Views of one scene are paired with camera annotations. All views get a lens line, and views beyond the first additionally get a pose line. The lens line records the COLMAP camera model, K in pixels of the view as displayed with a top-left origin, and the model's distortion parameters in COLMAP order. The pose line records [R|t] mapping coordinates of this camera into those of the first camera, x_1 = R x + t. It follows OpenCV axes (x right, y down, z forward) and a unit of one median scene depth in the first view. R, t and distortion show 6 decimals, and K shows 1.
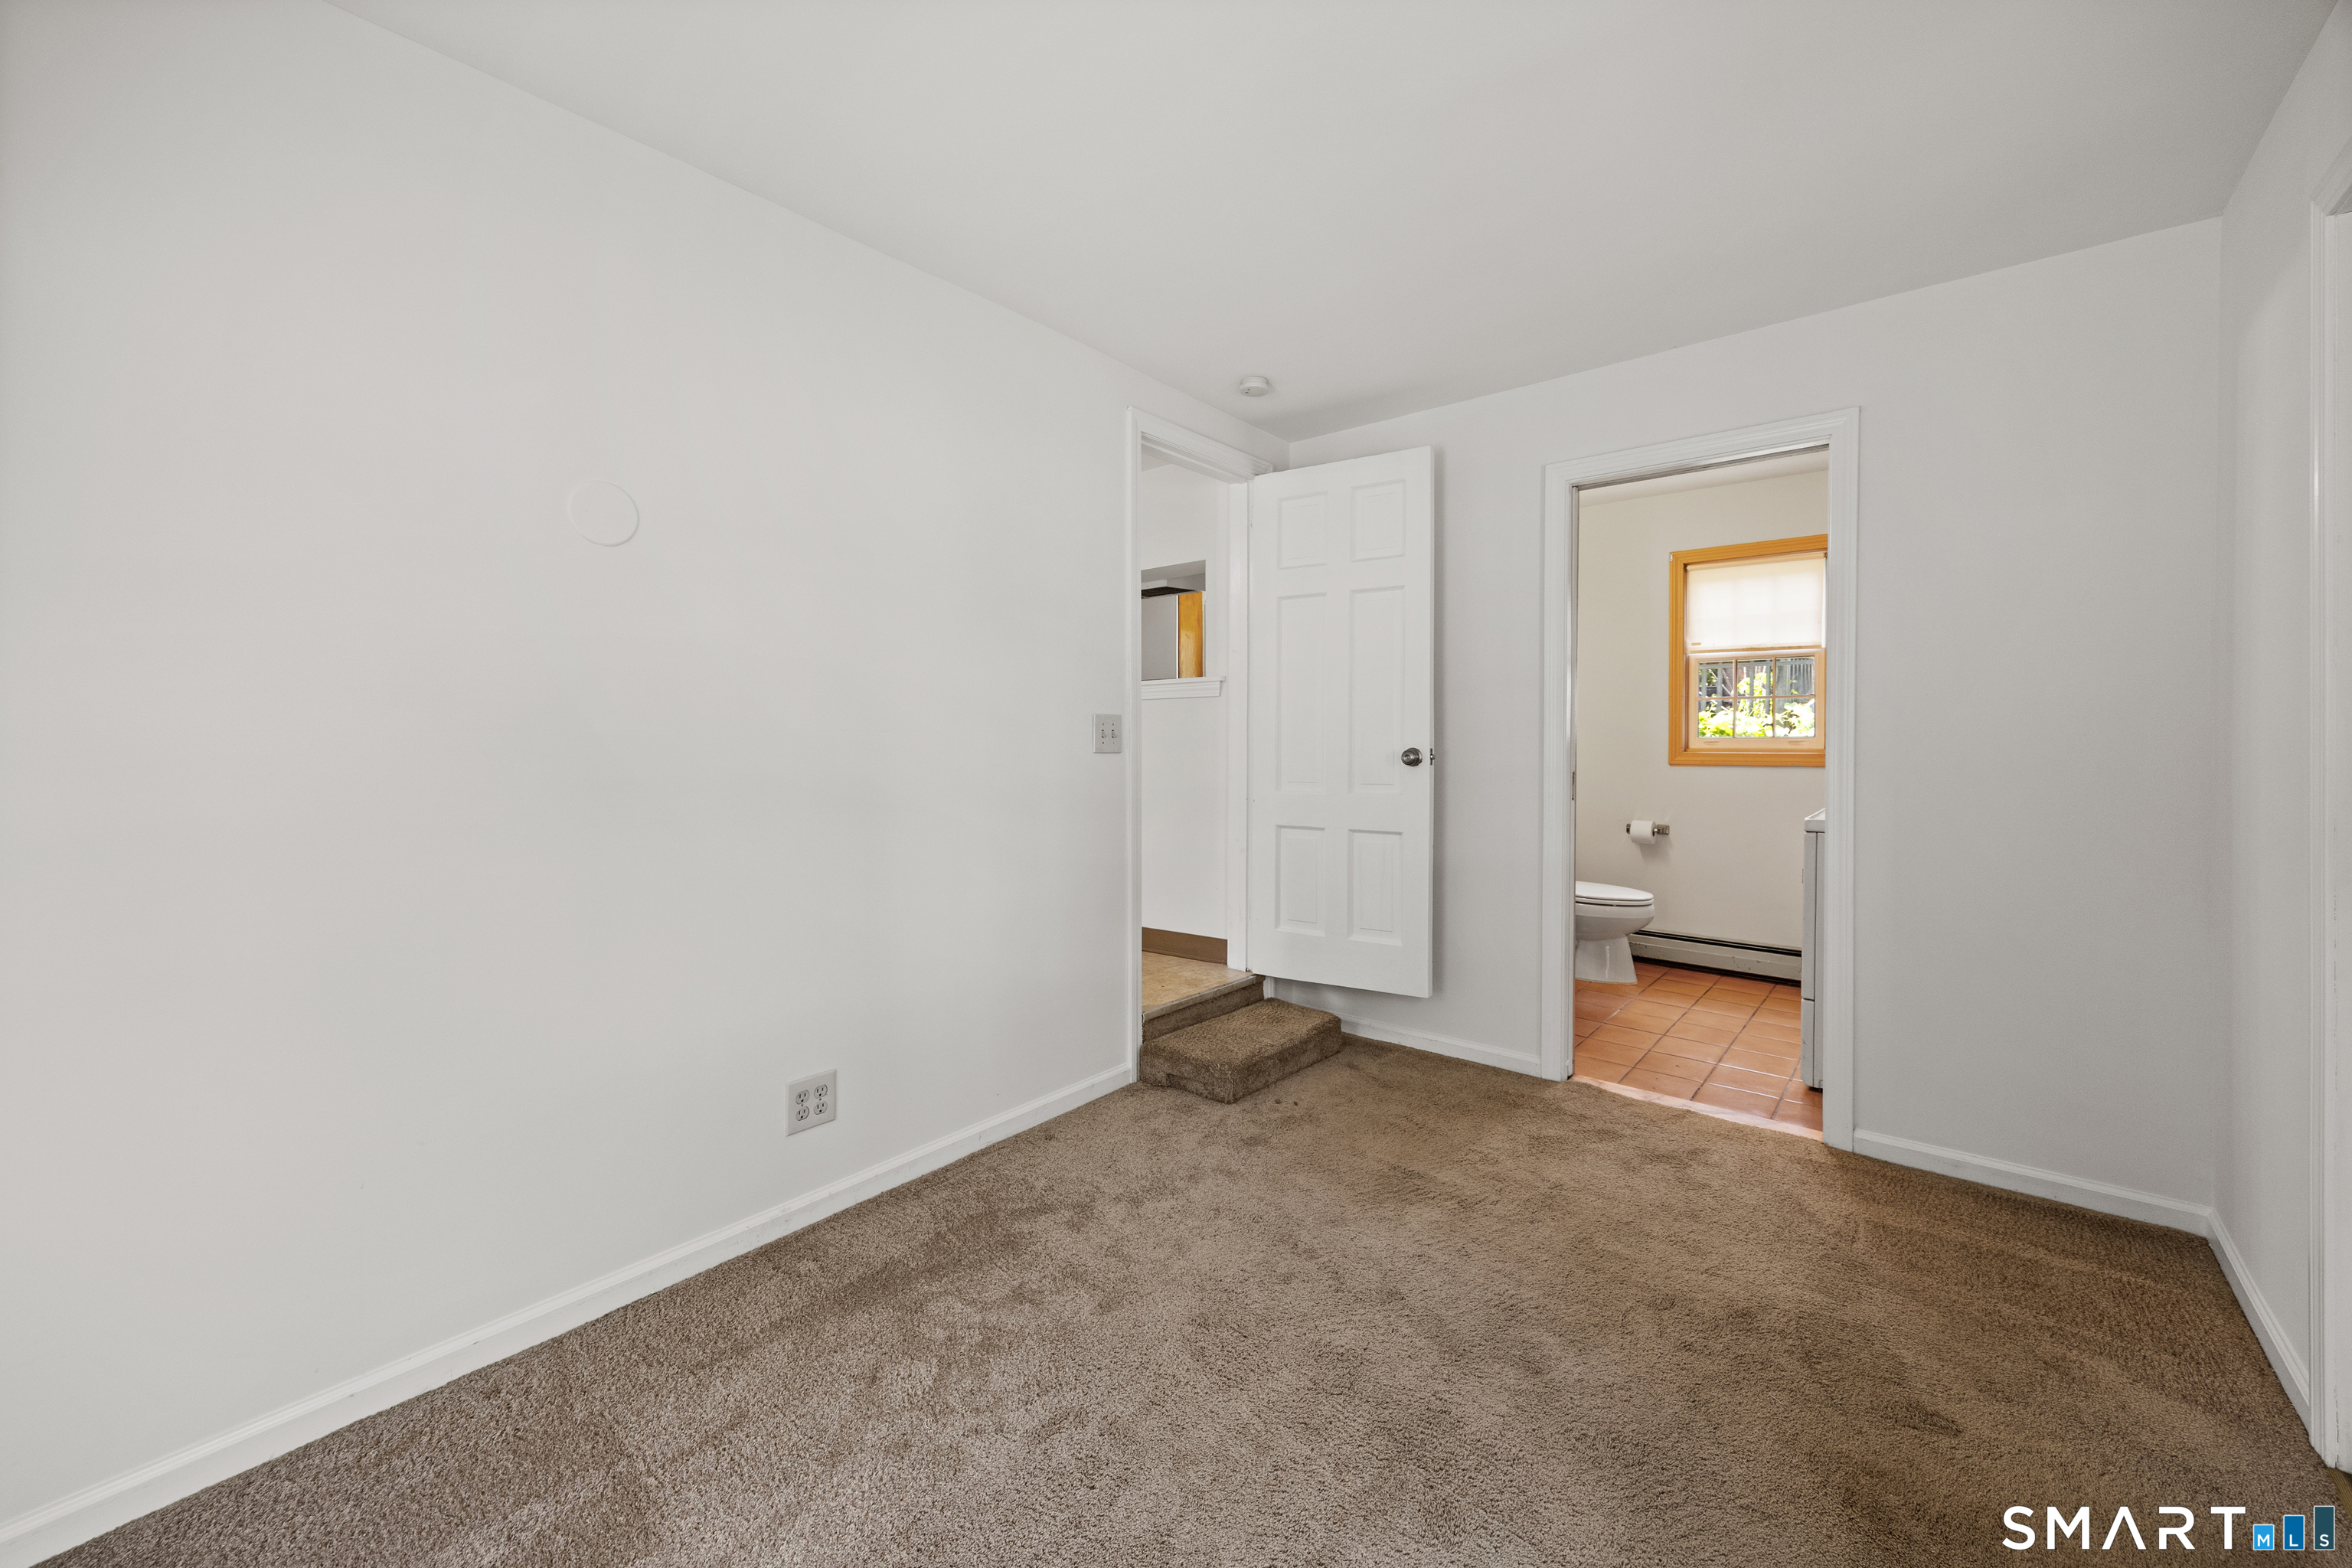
lens RADIAL K [[940.1, 0, 1175.5], [0, 940.1, 733.0], [0, 0, 1]] dist [0.002261, 0.000239]
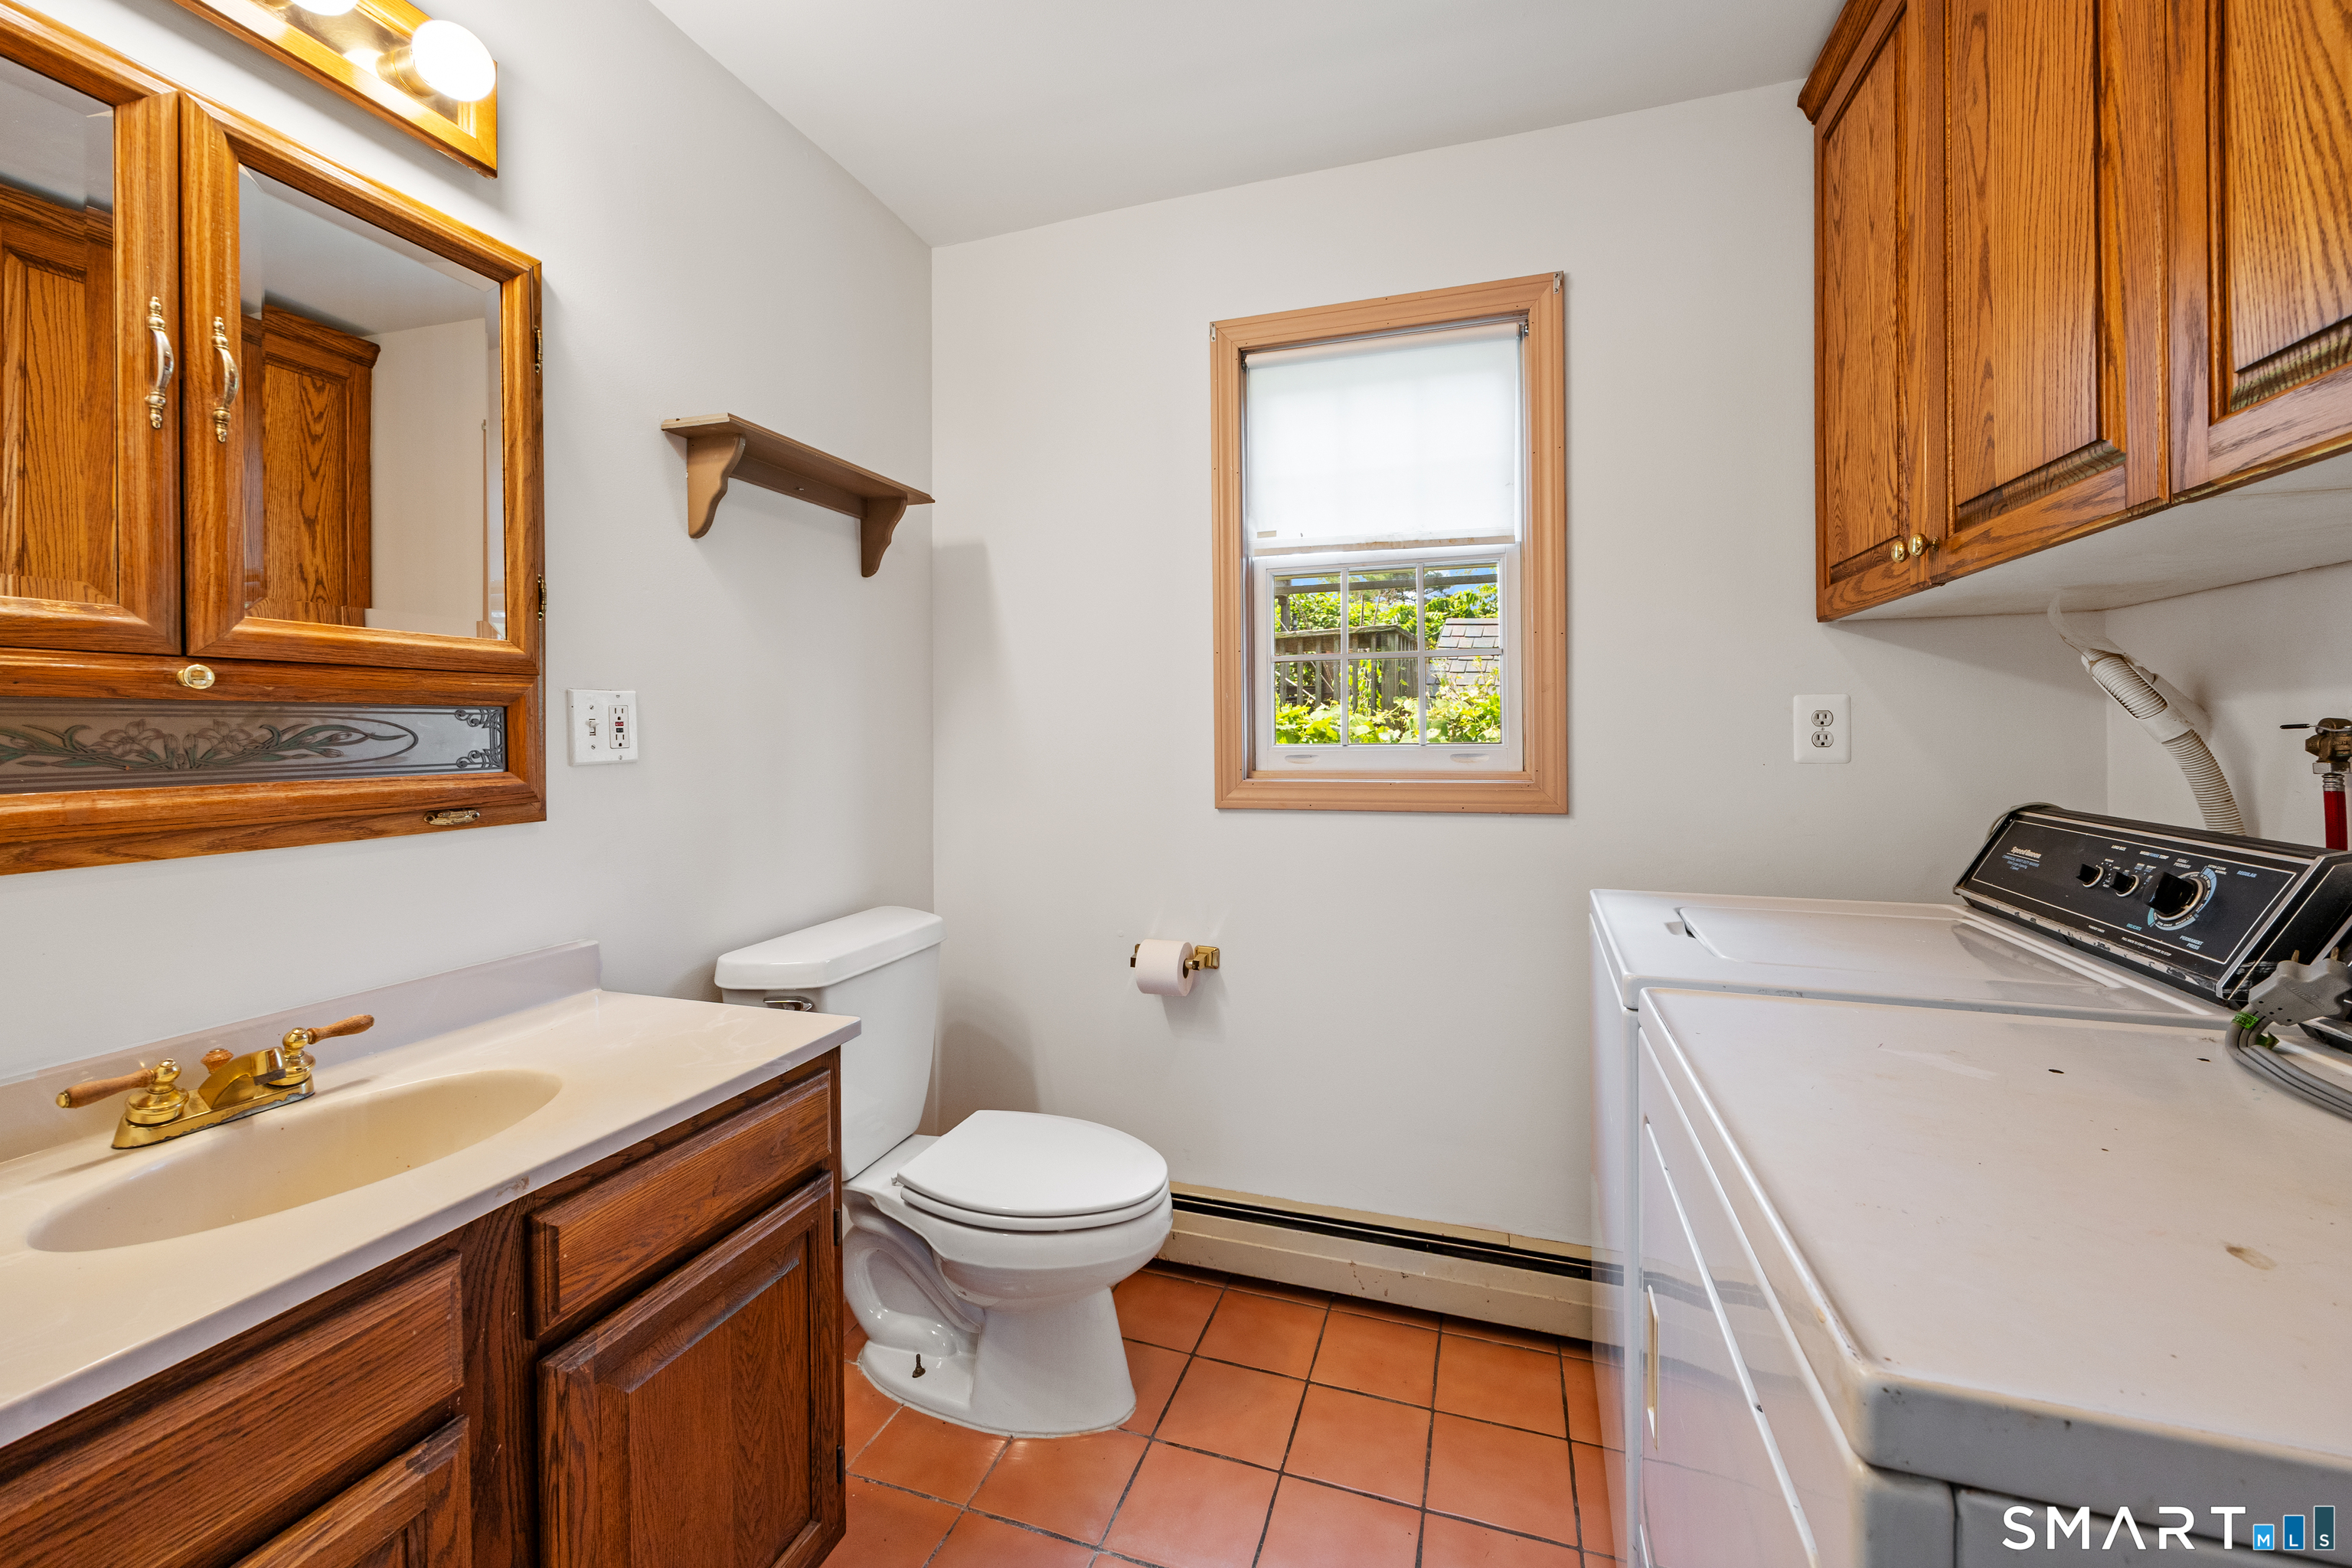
lens RADIAL K [[940.1, 0, 1175.5], [0, 940.1, 733.0], [0, 0, 1]] dist [0.002261, 0.000239]
pose [[0.931814, -0.009530, 0.362812, 0.348925], [0.013360, 0.999878, -0.008047, 0.001594], [-0.362691, 0.012345, 0.931828, 0.599571]]
